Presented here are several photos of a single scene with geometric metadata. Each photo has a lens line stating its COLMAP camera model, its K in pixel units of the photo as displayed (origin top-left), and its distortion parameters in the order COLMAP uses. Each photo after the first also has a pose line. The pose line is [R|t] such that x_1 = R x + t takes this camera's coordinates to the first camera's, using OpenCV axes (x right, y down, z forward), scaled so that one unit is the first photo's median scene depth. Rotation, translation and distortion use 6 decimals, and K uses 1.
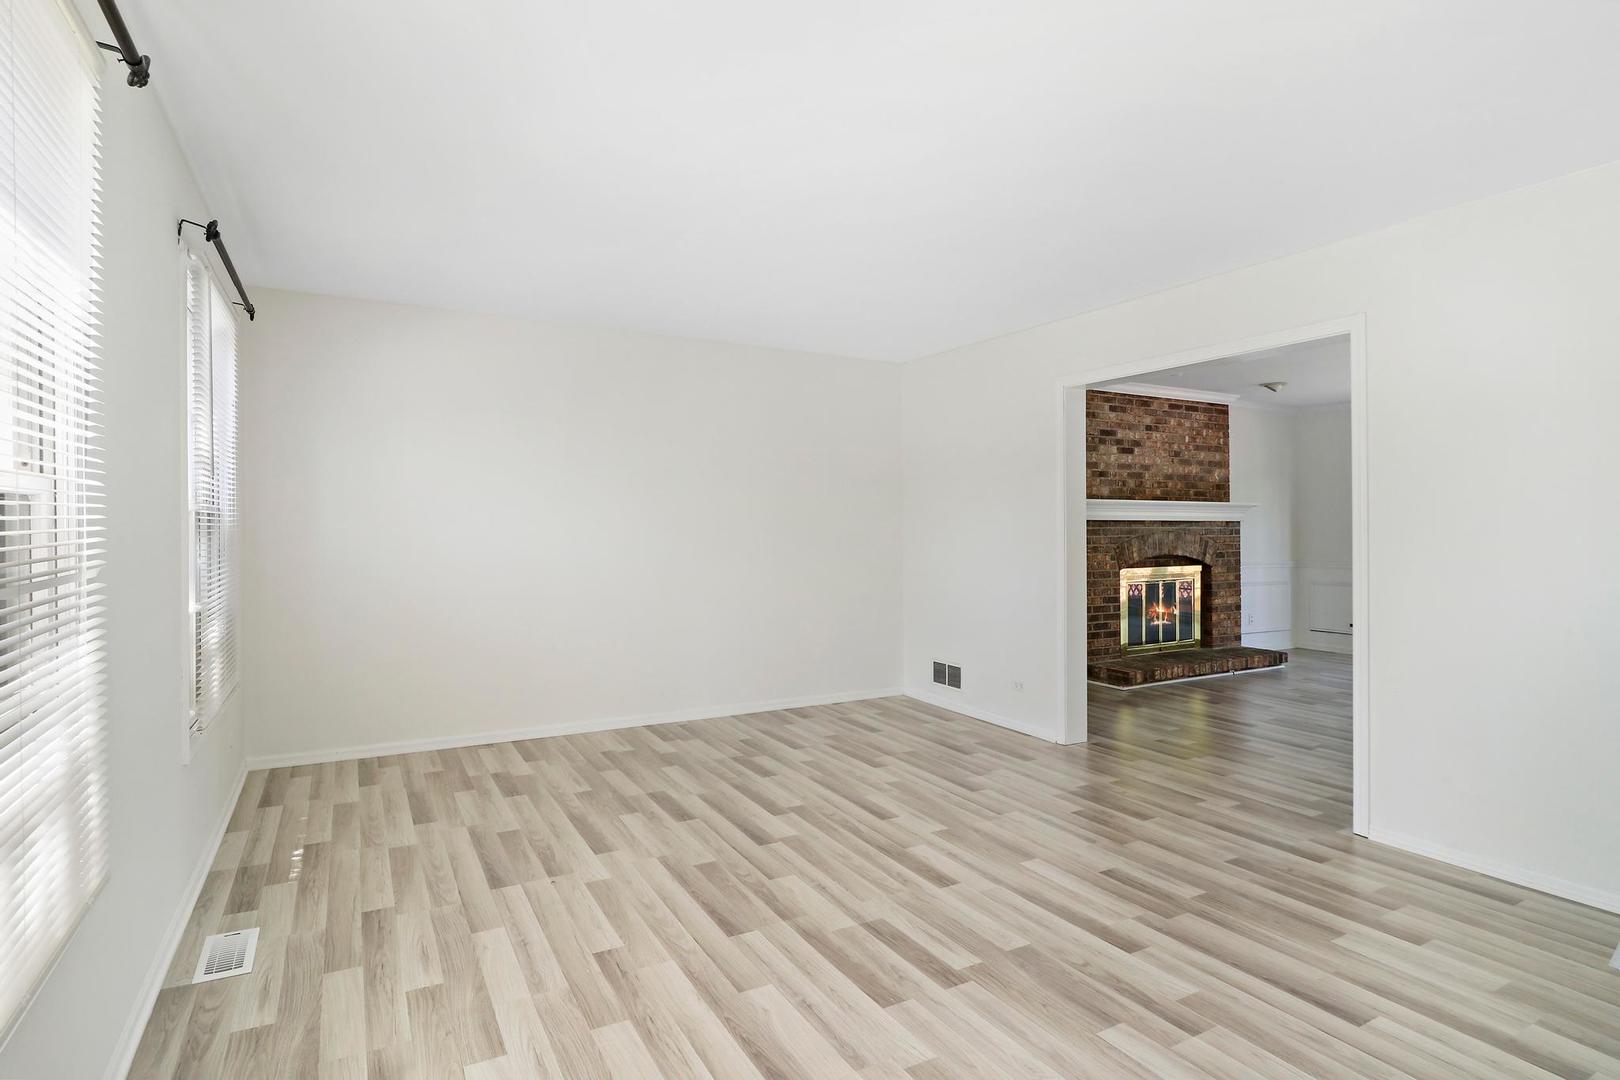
lens RADIAL K [[809.5, 0, 776.8], [0, 809.5, 526.4], [0, 0, 1]] dist [0.000950, 0.000538]
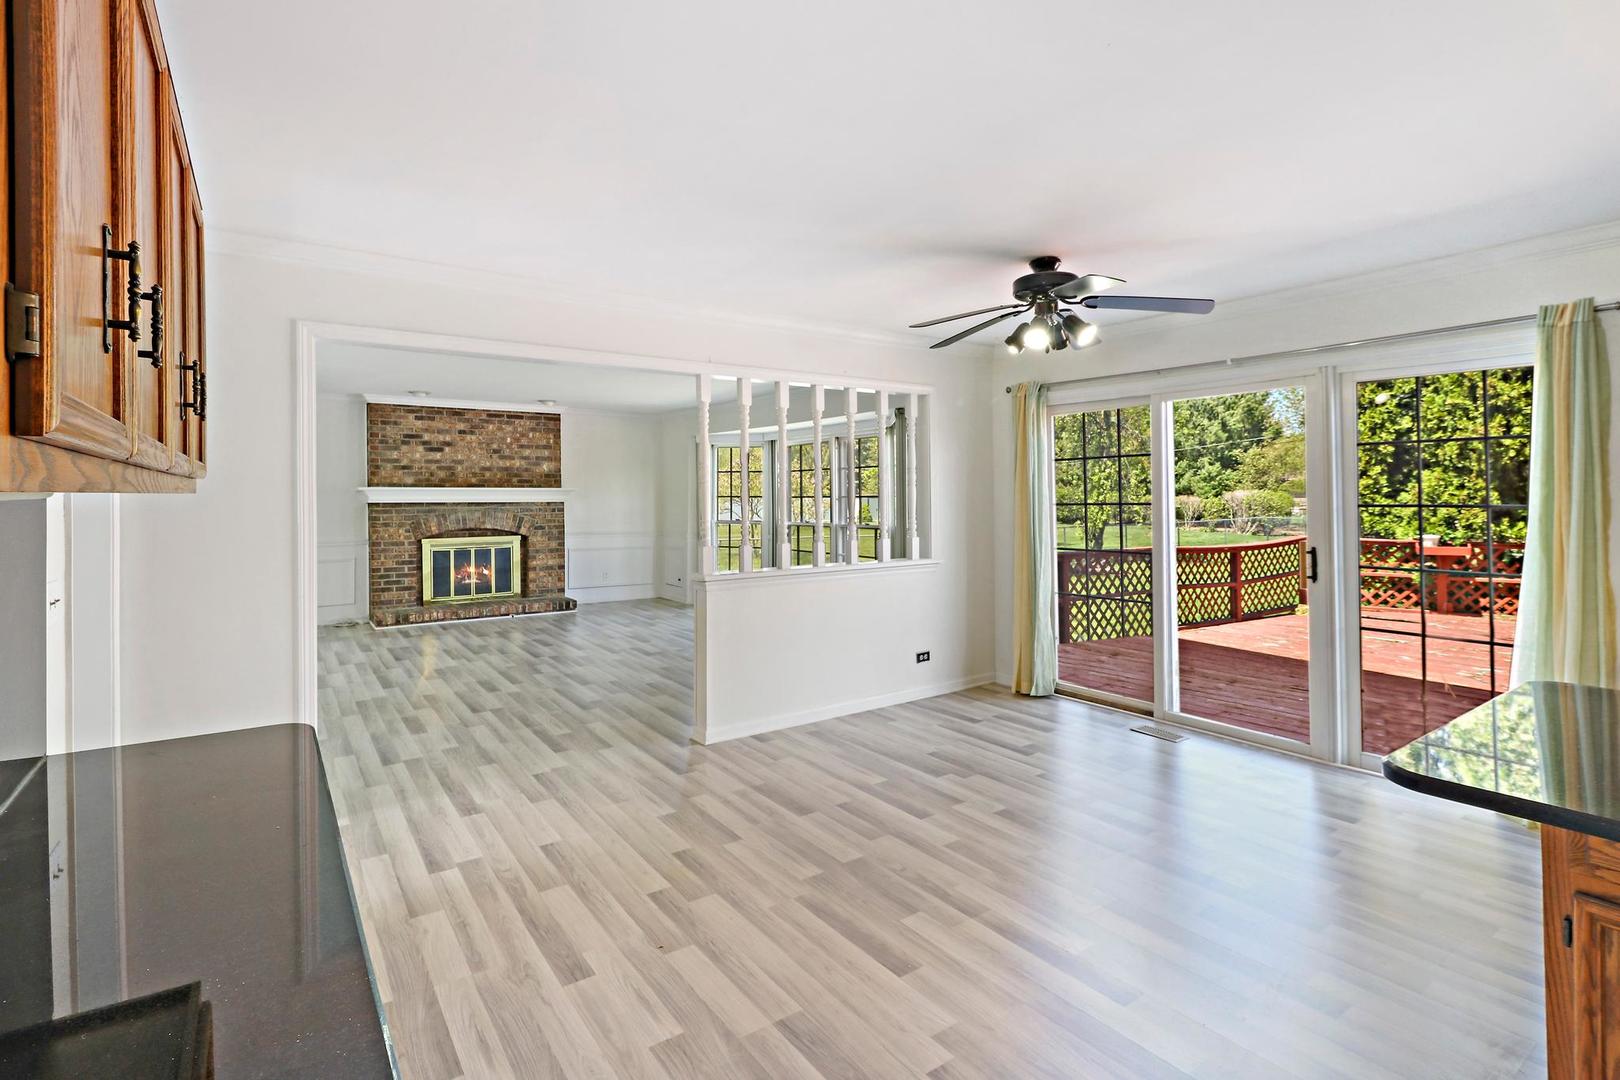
lens RADIAL K [[785.1, 0, 833.1], [0, 785.1, 499.9], [0, 0, 1]] dist [-0.003361, -0.010278]
pose [[0.987462, -0.000684, 0.157854, 0.841945], [-0.000591, 0.999968, 0.008031, -0.021414], [-0.157854, -0.008024, 0.987430, -0.352376]]
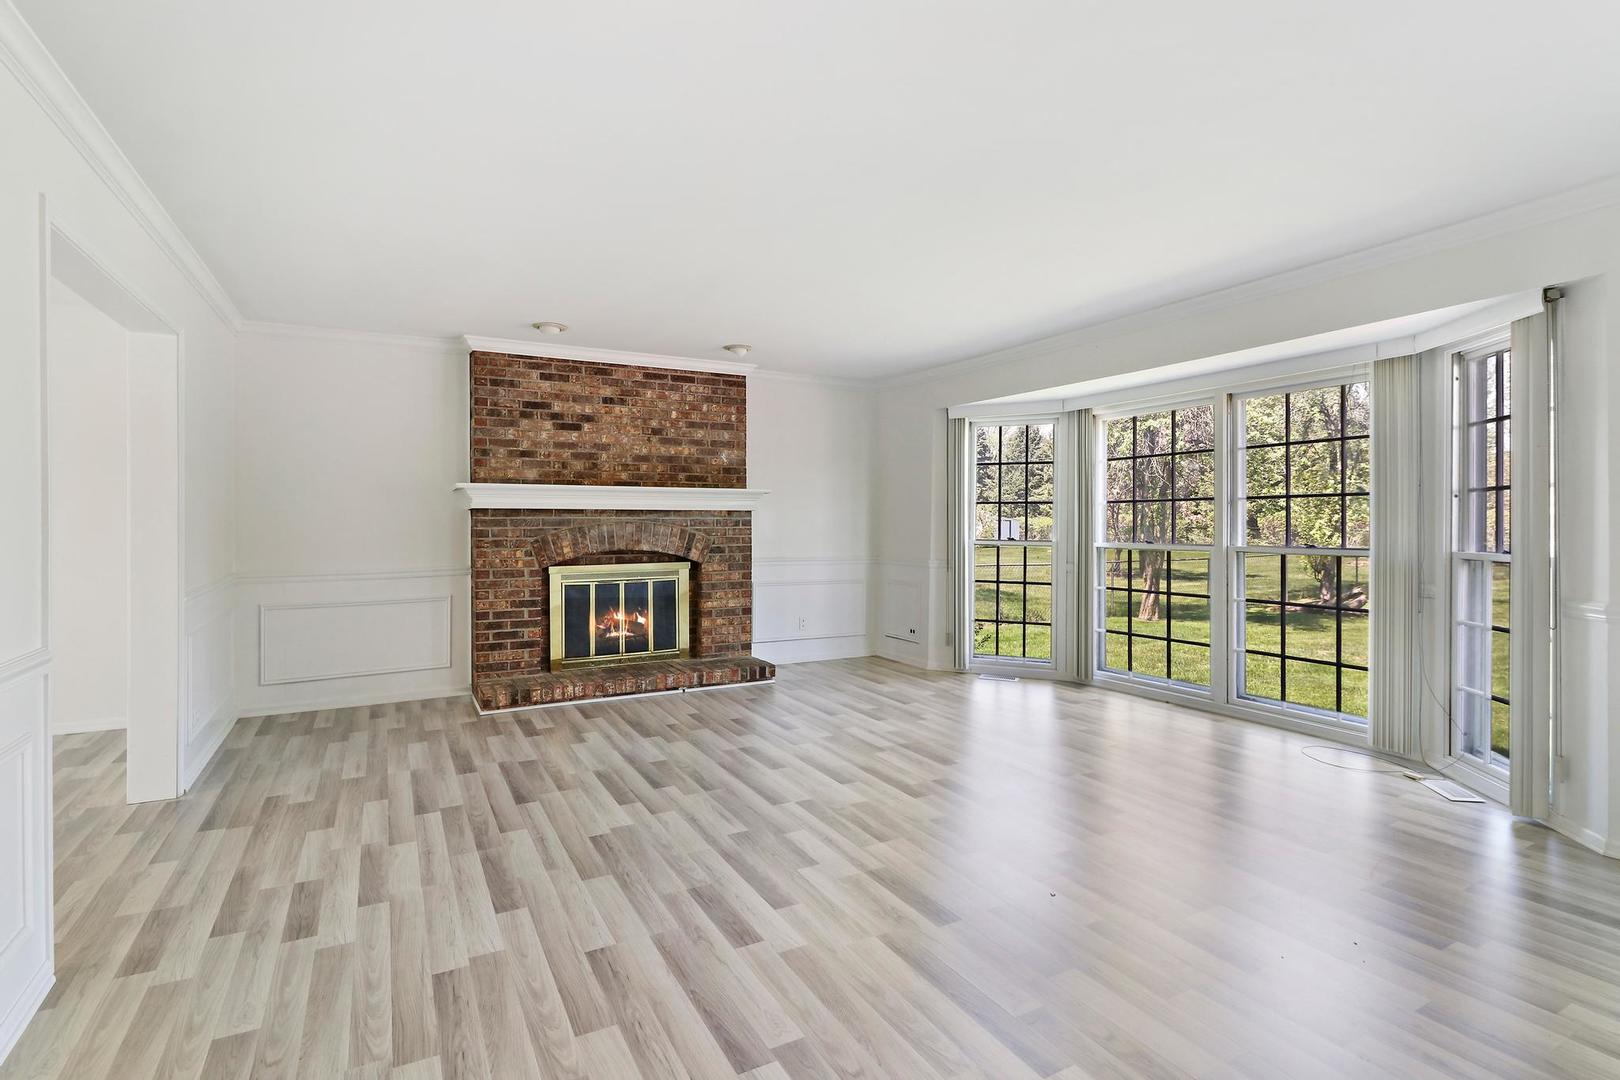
lens RADIAL K [[785.1, 0, 788.8], [0, 785.1, 515.9], [0, 0, 1]] dist [-0.003361, -0.010278]
pose [[0.999961, 0.006964, 0.005374, 0.636076], [-0.006996, 0.999958, 0.005892, -0.006659], [-0.005333, -0.005930, 0.999968, 0.172115]]
